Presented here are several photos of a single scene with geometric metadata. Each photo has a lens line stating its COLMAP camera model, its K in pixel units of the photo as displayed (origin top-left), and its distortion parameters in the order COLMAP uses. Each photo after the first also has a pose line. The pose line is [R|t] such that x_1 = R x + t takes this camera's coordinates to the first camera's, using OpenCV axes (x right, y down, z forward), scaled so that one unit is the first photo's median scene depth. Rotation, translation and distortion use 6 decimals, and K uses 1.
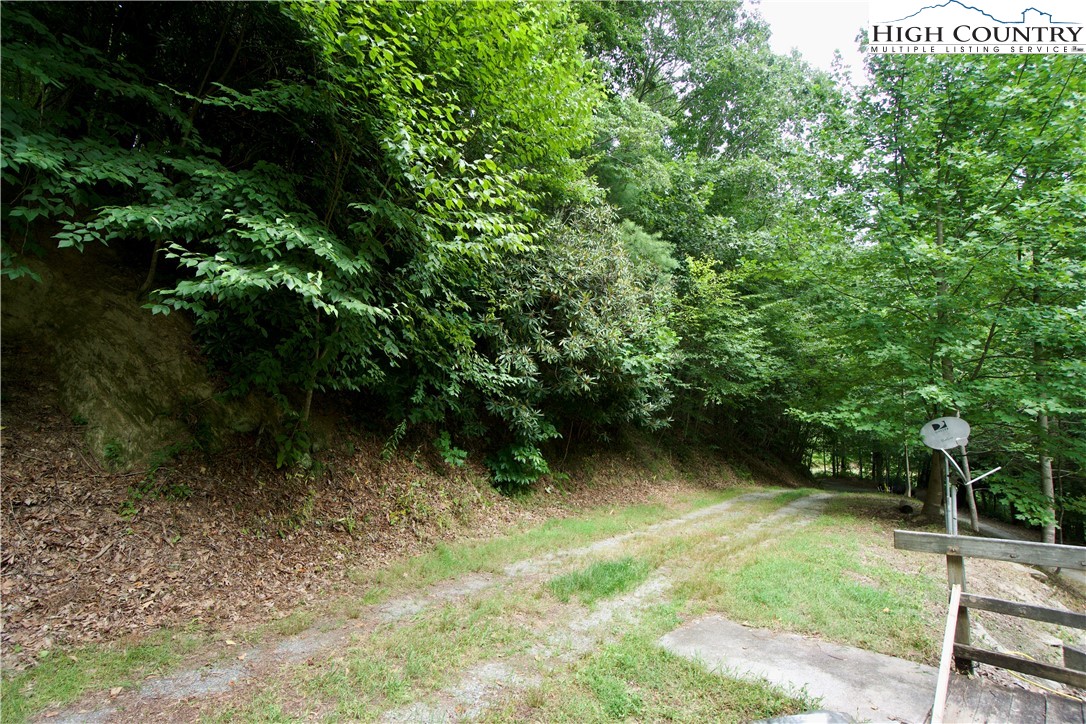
lens RADIAL K [[479.4, 0, 538.9], [0, 479.4, 355.7], [0, 0, 1]] dist [-0.057114, 0.021449]
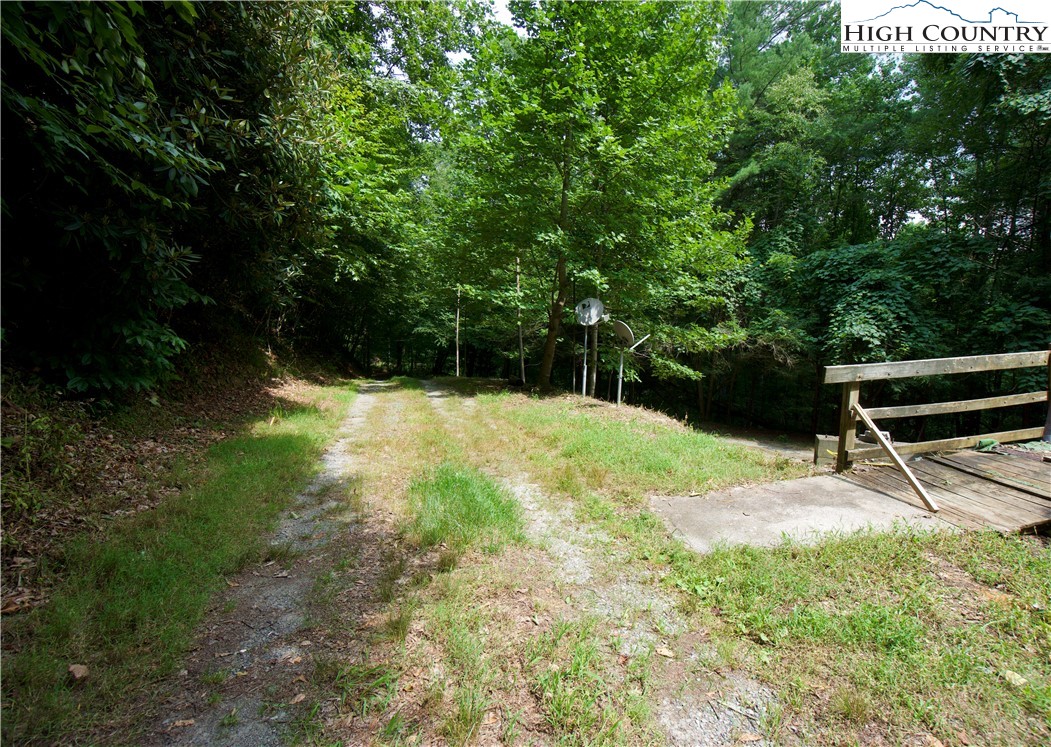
lens RADIAL K [[495.3, 0, 558.1], [0, 495.3, 364.9], [0, 0, 1]] dist [-0.056492, 0.020030]
pose [[0.559888, -0.068301, 0.825748, -0.215280], [-0.120797, 0.979220, 0.162900, 0.105935], [-0.819716, -0.190953, 0.540003, 0.368964]]
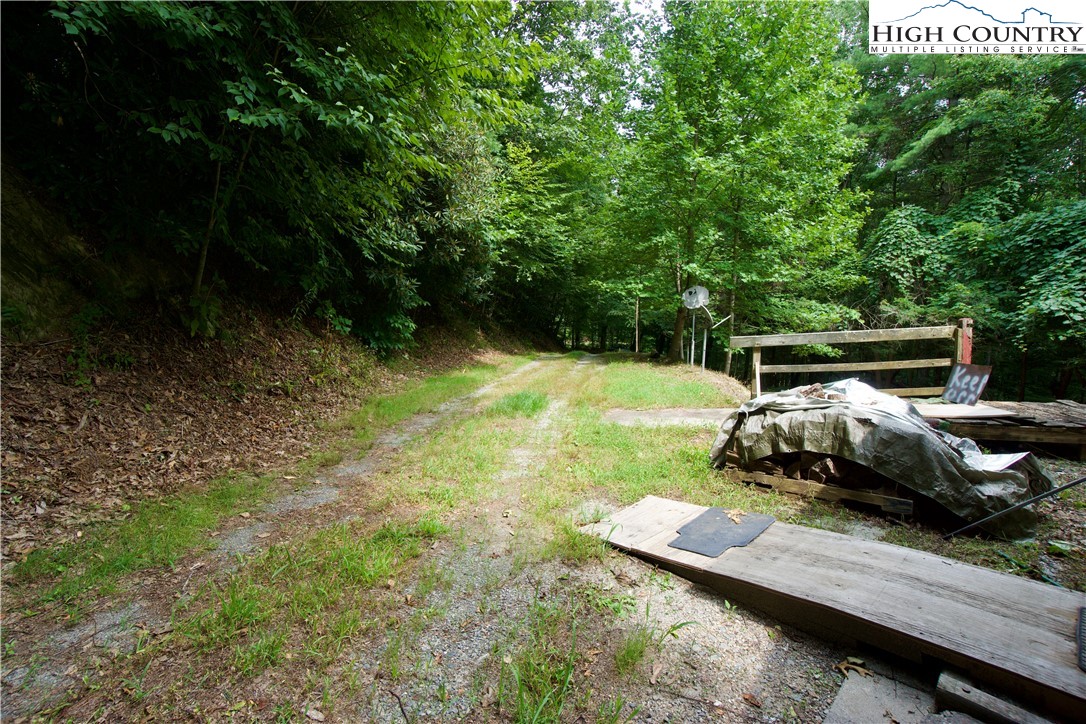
lens RADIAL K [[479.4, 0, 538.9], [0, 479.4, 355.7], [0, 0, 1]] dist [-0.057114, 0.021449]
pose [[0.873912, -0.073238, 0.480535, -0.281229], [-0.041359, 0.973796, 0.223631, 0.032269], [-0.484321, -0.215309, 0.847983, -0.061883]]
